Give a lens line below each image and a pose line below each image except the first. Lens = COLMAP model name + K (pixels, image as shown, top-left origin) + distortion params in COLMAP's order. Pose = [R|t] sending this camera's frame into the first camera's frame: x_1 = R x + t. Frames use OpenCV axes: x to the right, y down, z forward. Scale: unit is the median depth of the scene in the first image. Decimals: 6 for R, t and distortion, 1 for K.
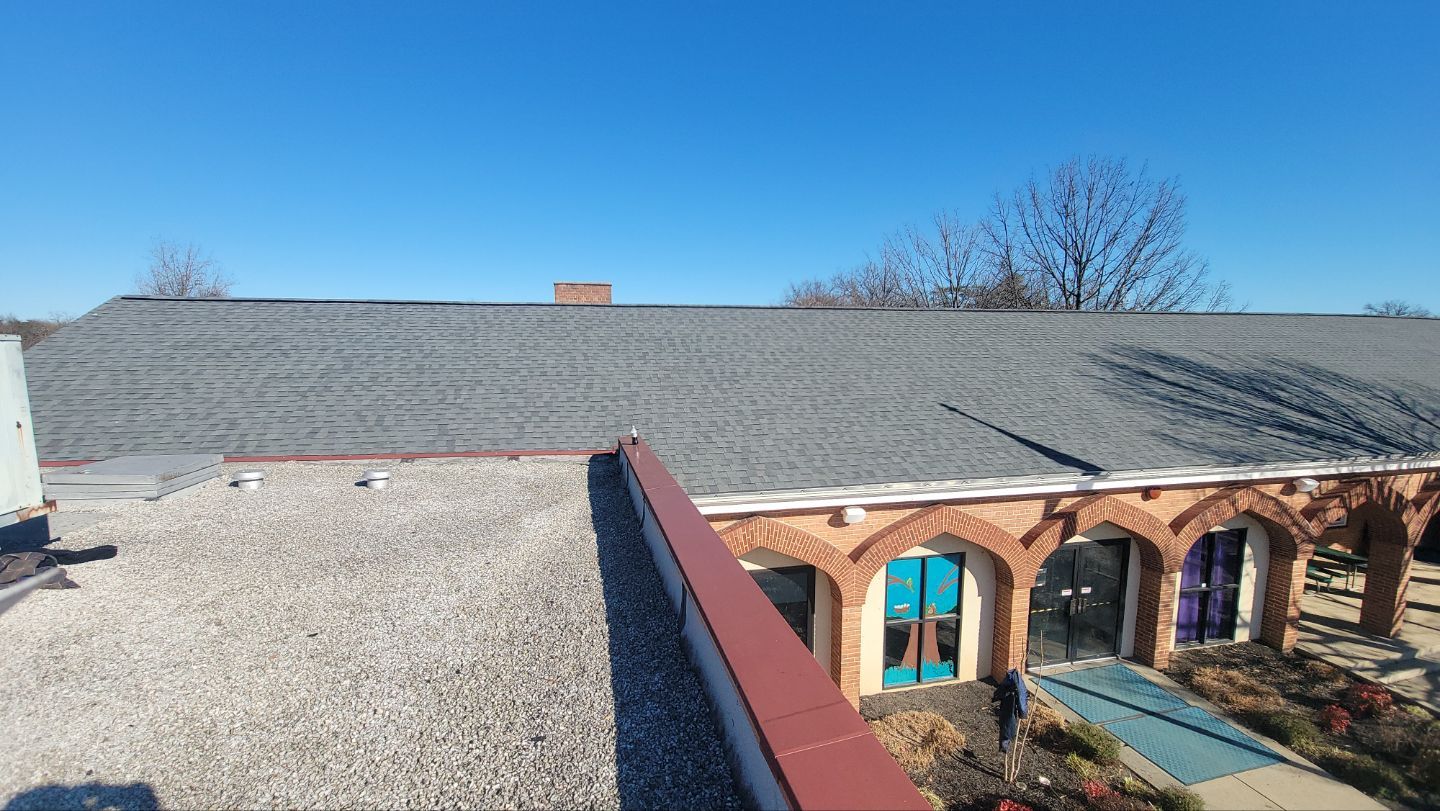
lens RADIAL K [[575.0, 0, 709.5], [0, 575.0, 434.4], [0, 0, 1]] dist [0.005555, -0.004006]
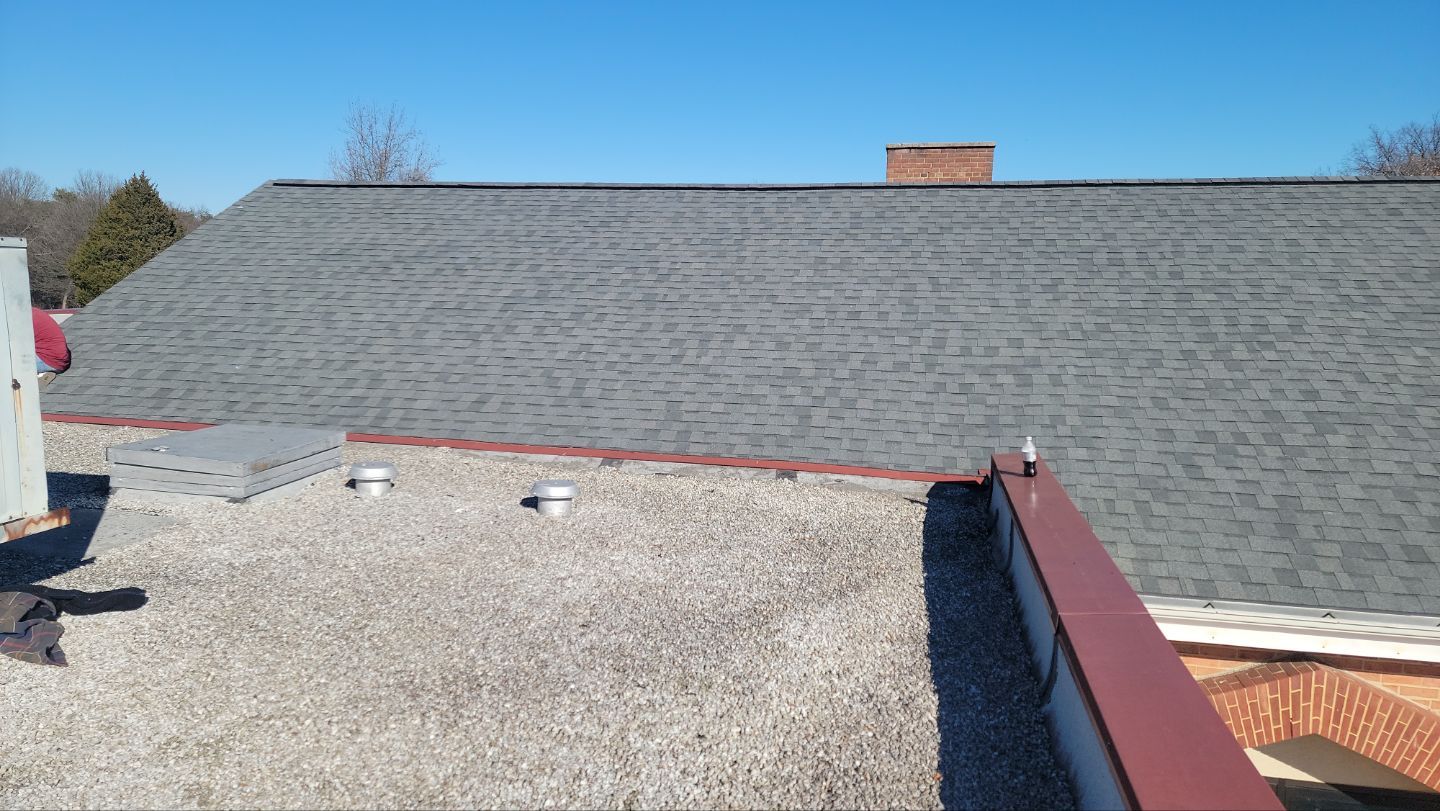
lens RADIAL K [[1002.5, 0, 723.1], [0, 1002.5, 390.2], [0, 0, 1]] dist [0.102167, -0.077304]
pose [[0.915750, 0.064311, -0.396567, -0.029899], [-0.073647, 0.997249, -0.008342, -0.023887], [0.394939, 0.036845, 0.917968, 0.117290]]
